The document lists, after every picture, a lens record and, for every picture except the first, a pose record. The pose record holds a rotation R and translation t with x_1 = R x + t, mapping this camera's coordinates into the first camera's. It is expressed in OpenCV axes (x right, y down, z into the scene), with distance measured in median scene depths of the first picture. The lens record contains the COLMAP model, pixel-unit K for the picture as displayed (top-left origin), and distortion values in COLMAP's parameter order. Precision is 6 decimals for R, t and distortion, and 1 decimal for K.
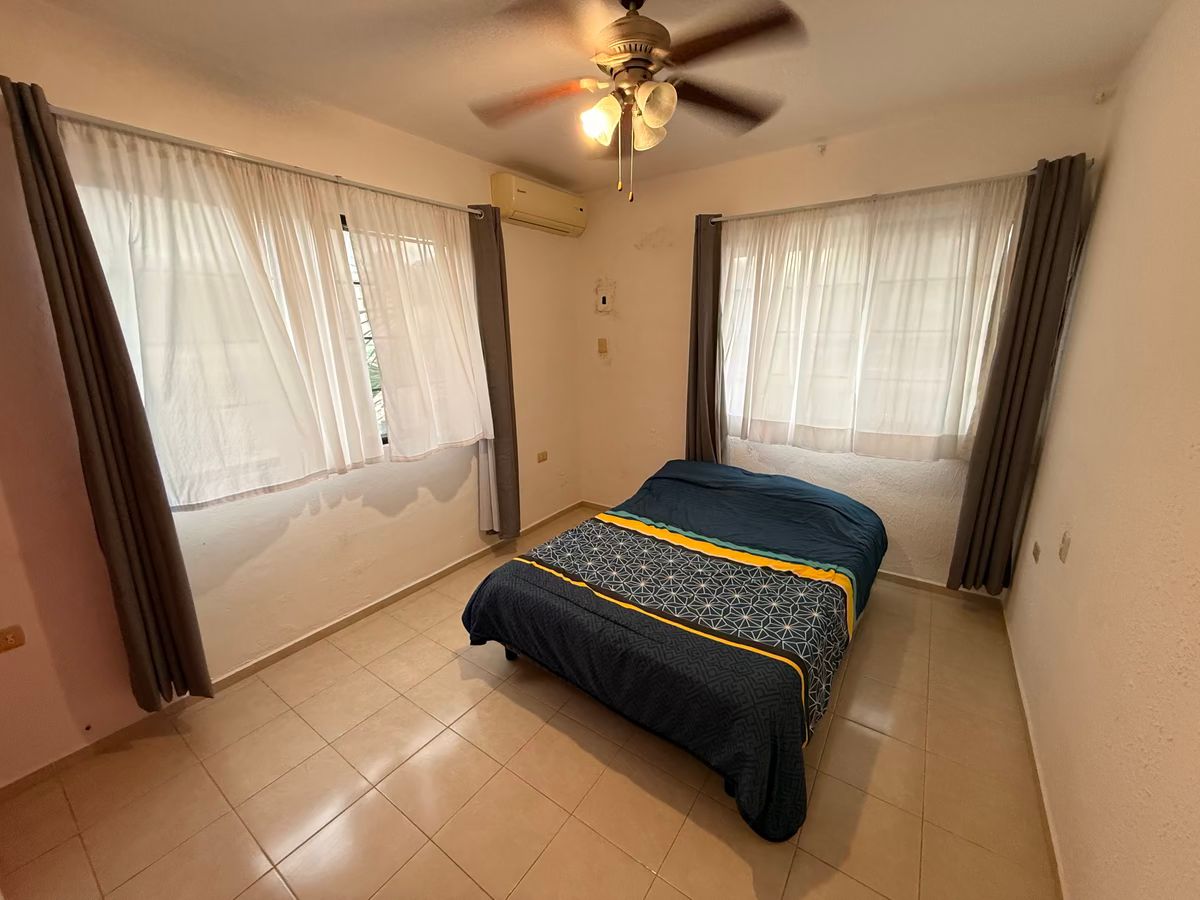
lens RADIAL K [[476.6, 0, 597.6], [0, 476.6, 453.7], [0, 0, 1]] dist [-0.002109, -0.000251]
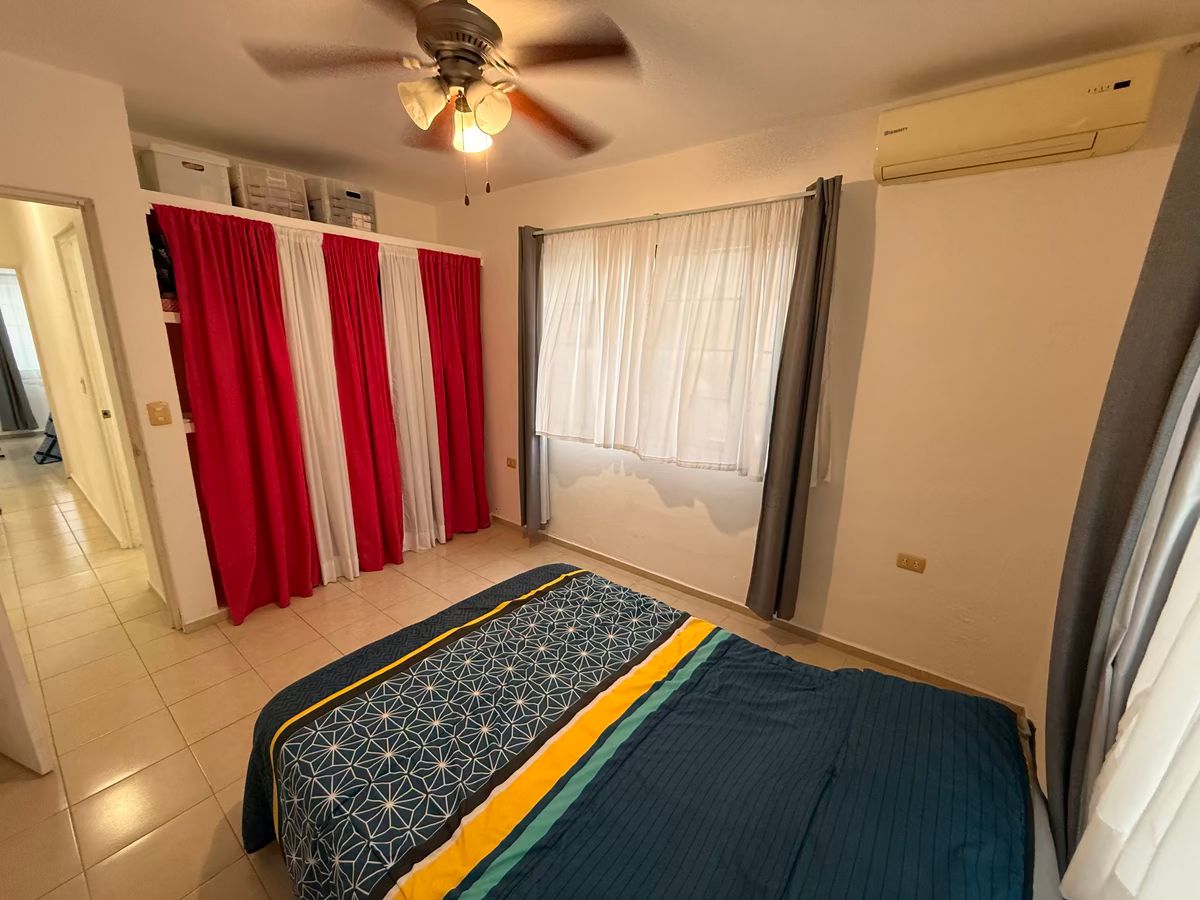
lens RADIAL K [[476.6, 0, 597.6], [0, 476.6, 453.7], [0, 0, 1]] dist [-0.002109, -0.000251]
pose [[-0.049400, 0.251416, -0.966618, 0.663080], [-0.278074, 0.926071, 0.255081, -0.242638], [0.959289, 0.281392, 0.024164, 0.848390]]
